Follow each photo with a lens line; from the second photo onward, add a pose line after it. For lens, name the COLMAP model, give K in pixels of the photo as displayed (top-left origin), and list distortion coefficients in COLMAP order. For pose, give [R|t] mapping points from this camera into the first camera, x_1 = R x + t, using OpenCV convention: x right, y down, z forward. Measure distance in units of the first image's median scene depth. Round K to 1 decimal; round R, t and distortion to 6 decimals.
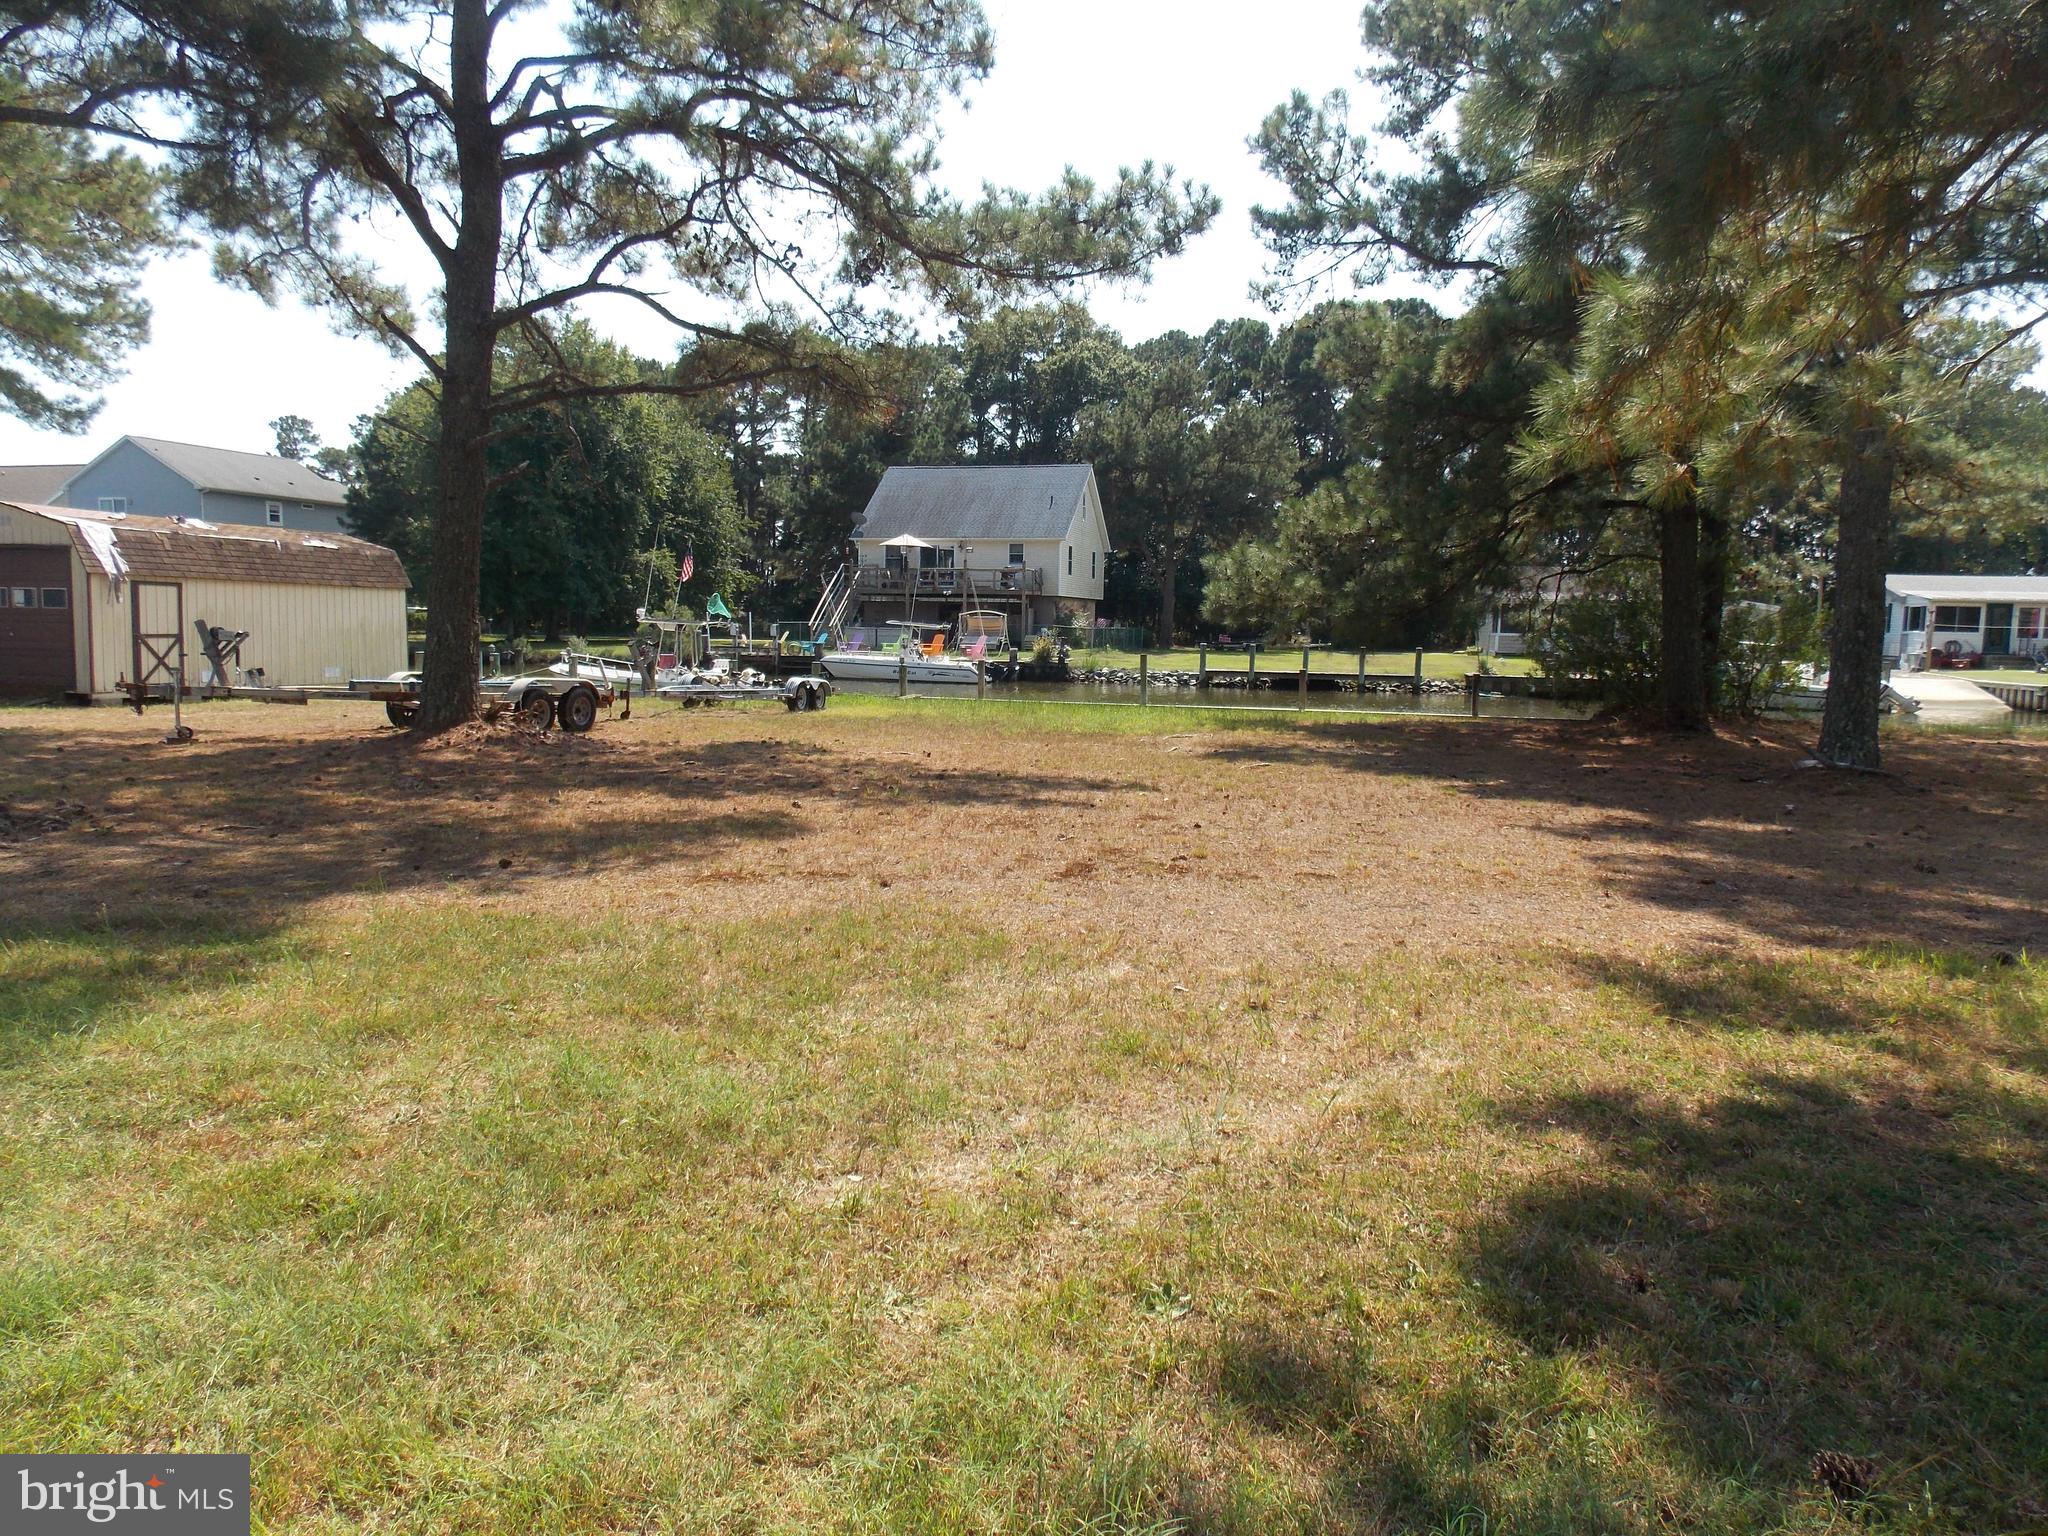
lens RADIAL K [[1369.0, 0, 1025.2], [0, 1369.0, 759.2], [0, 0, 1]] dist [0.017815, 0.001027]
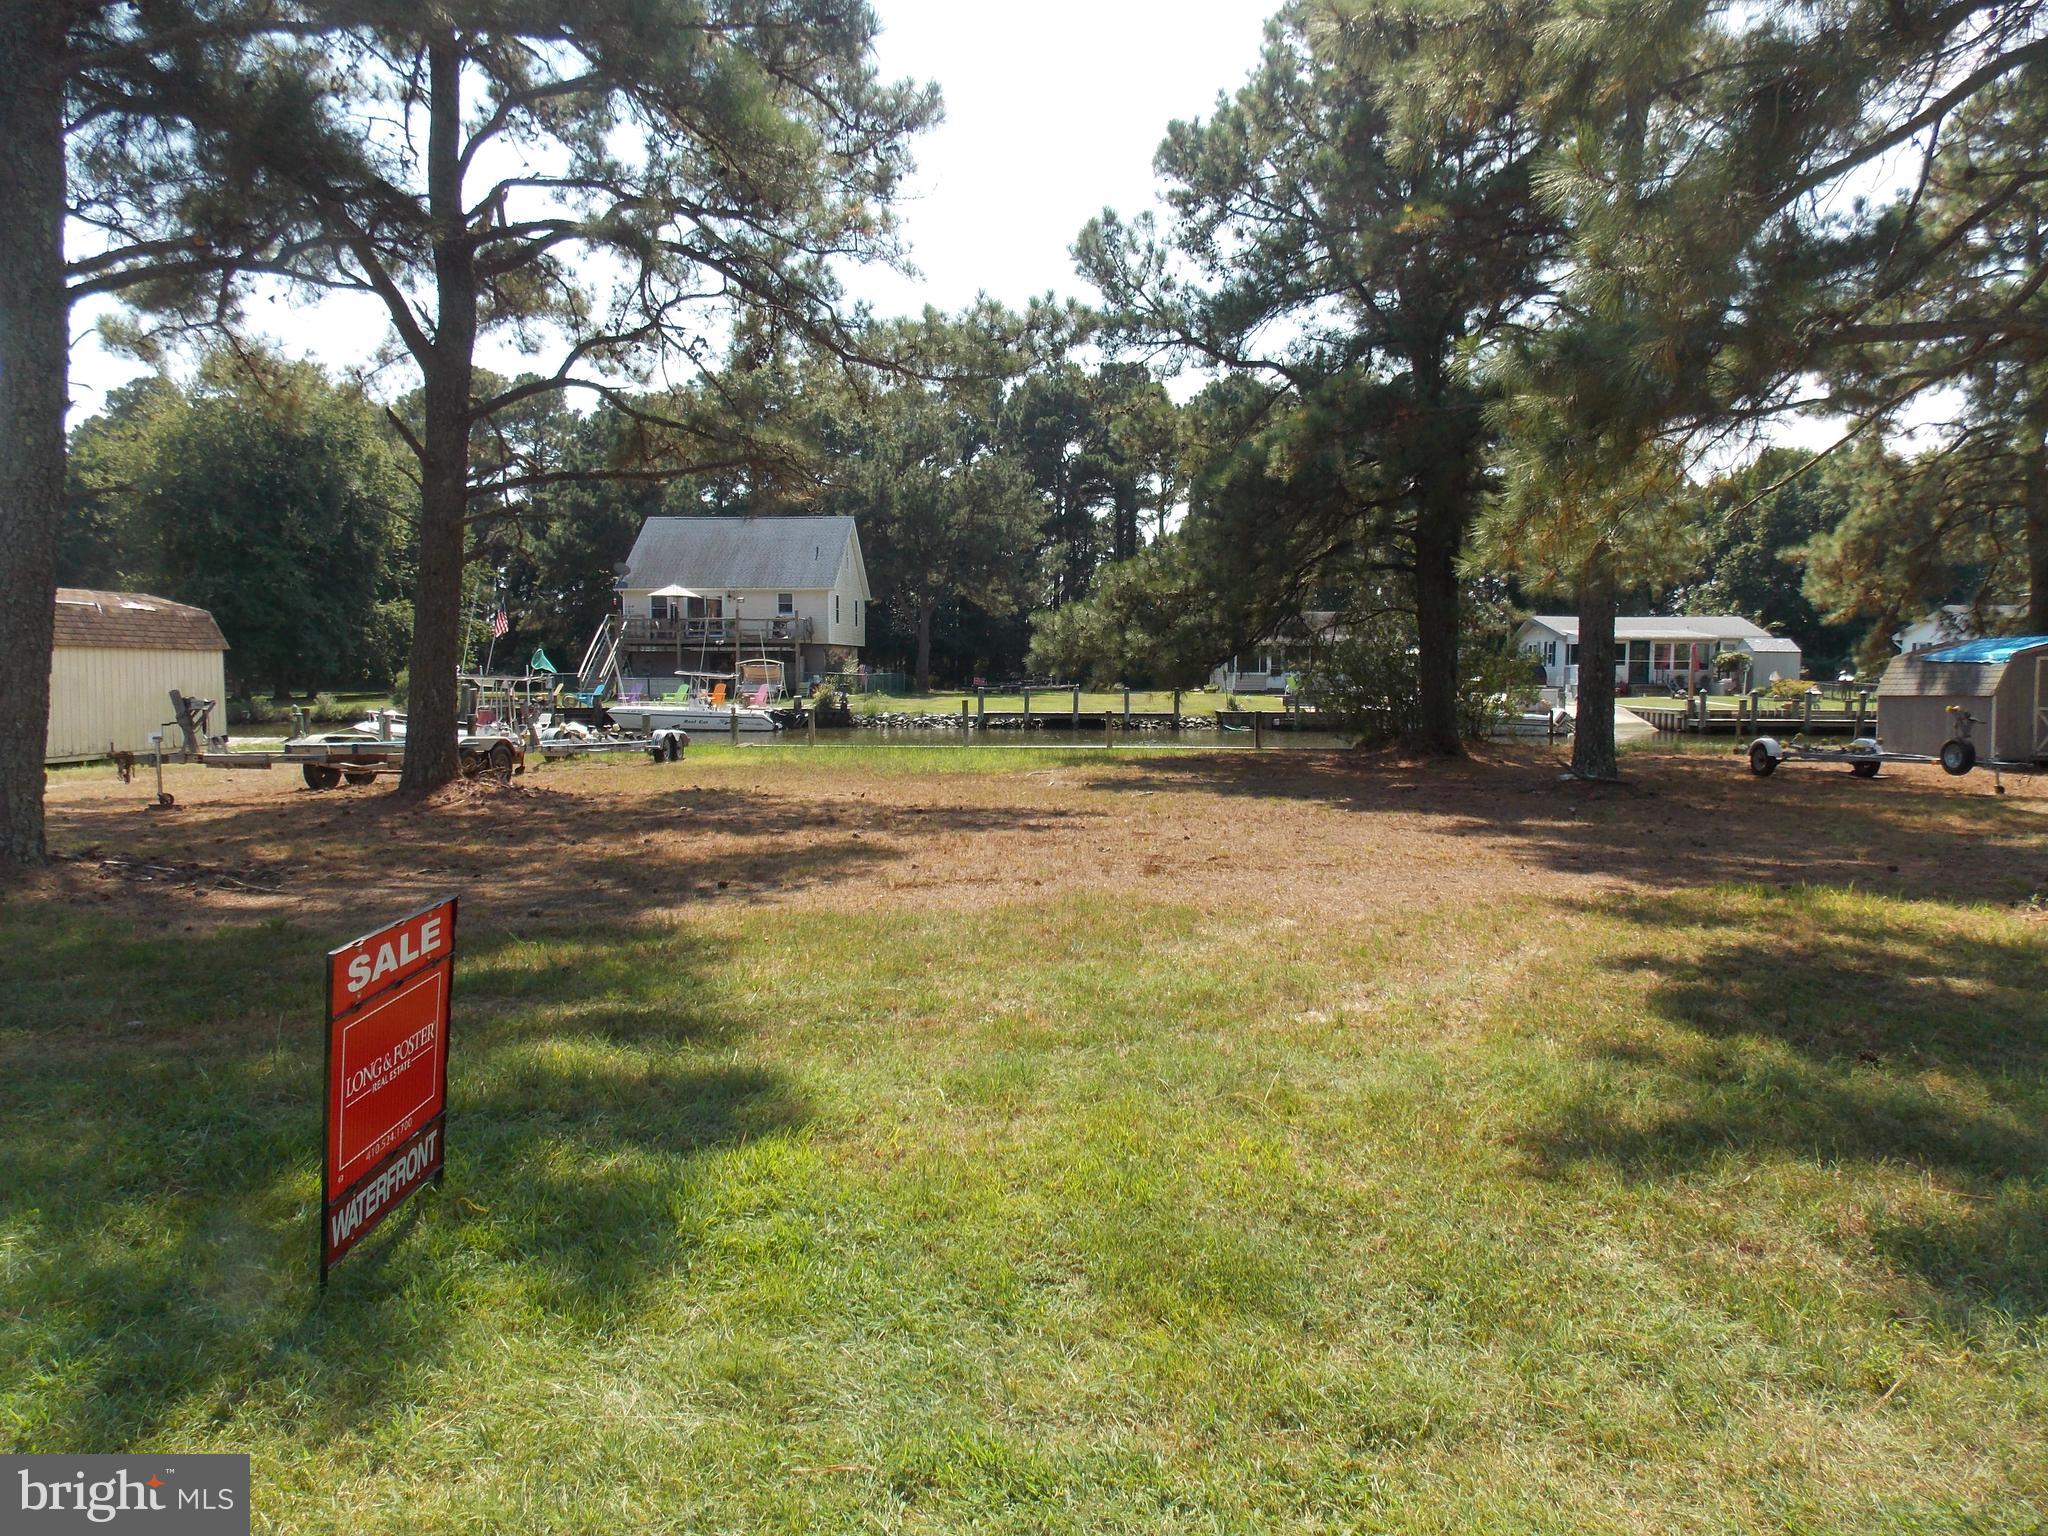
lens RADIAL K [[1370.1, 0, 1025.7], [0, 1370.1, 770.1], [0, 0, 1]] dist [-0.000803, 0.002783]
pose [[0.978117, -0.032529, 0.205496, -0.056111], [0.037206, 0.999128, -0.018935, 0.000795], [-0.204701, 0.026167, 0.978475, -0.043443]]
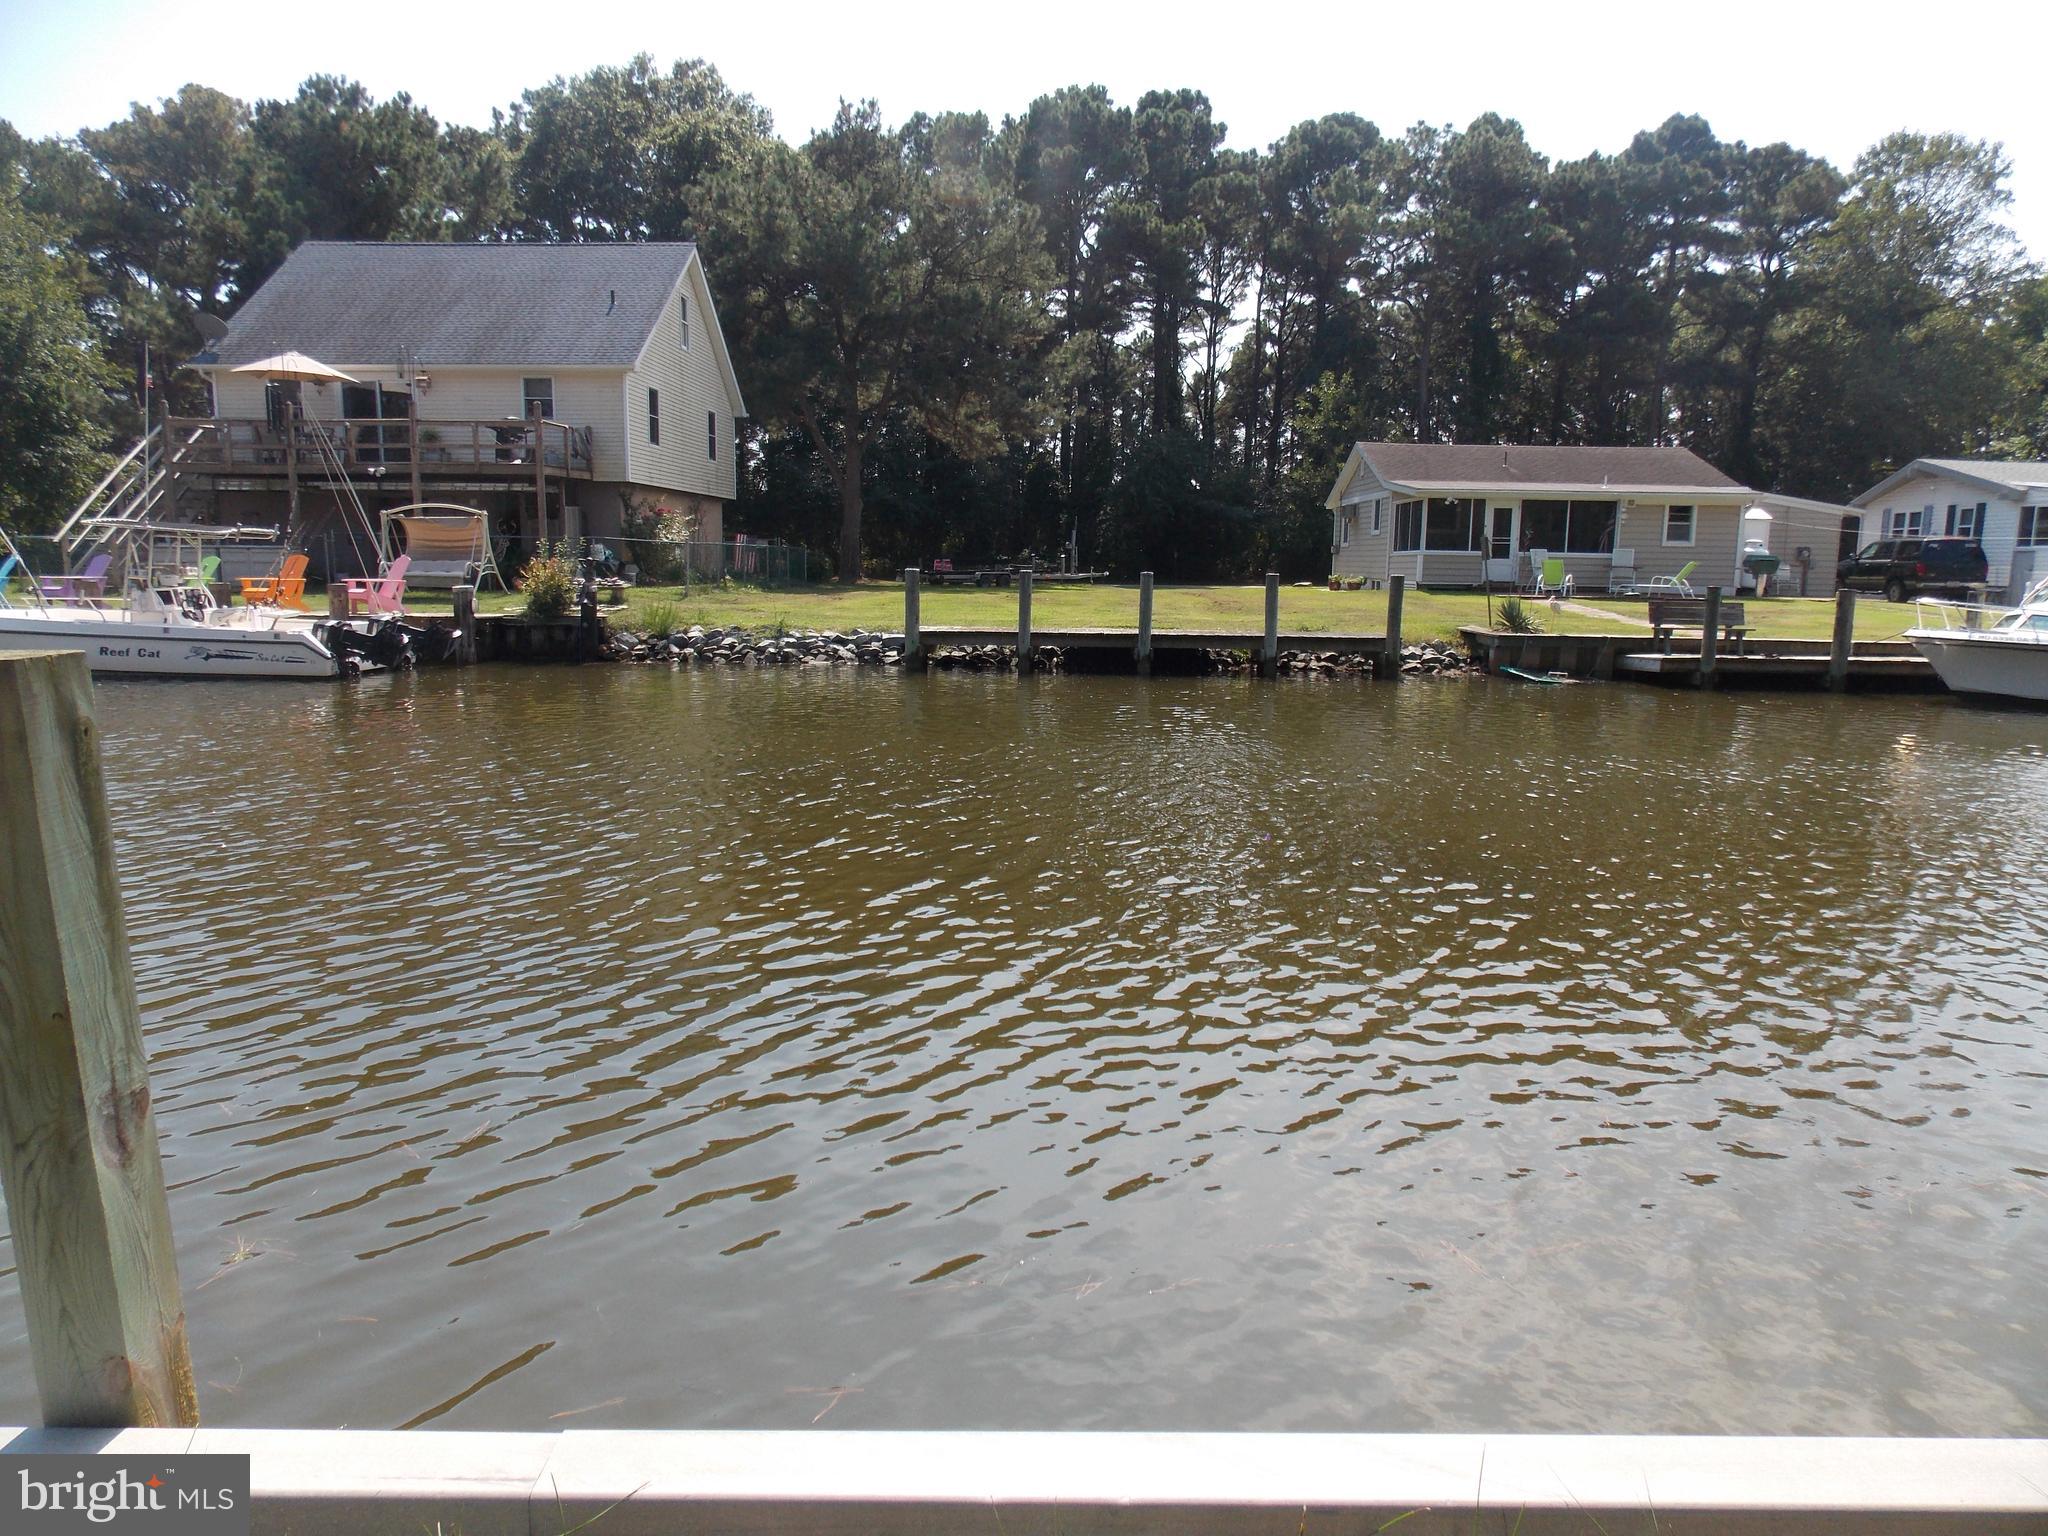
lens RADIAL K [[1370.3, 0, 1024.0], [0, 1370.3, 768.0], [0, 0, 1]] dist [0.000270, 0.000634]
pose [[0.977418, -0.037370, 0.207985, 0.072920], [0.026669, 0.998184, 0.054019, -0.044773], [-0.209626, -0.047253, 0.976639, 0.570919]]
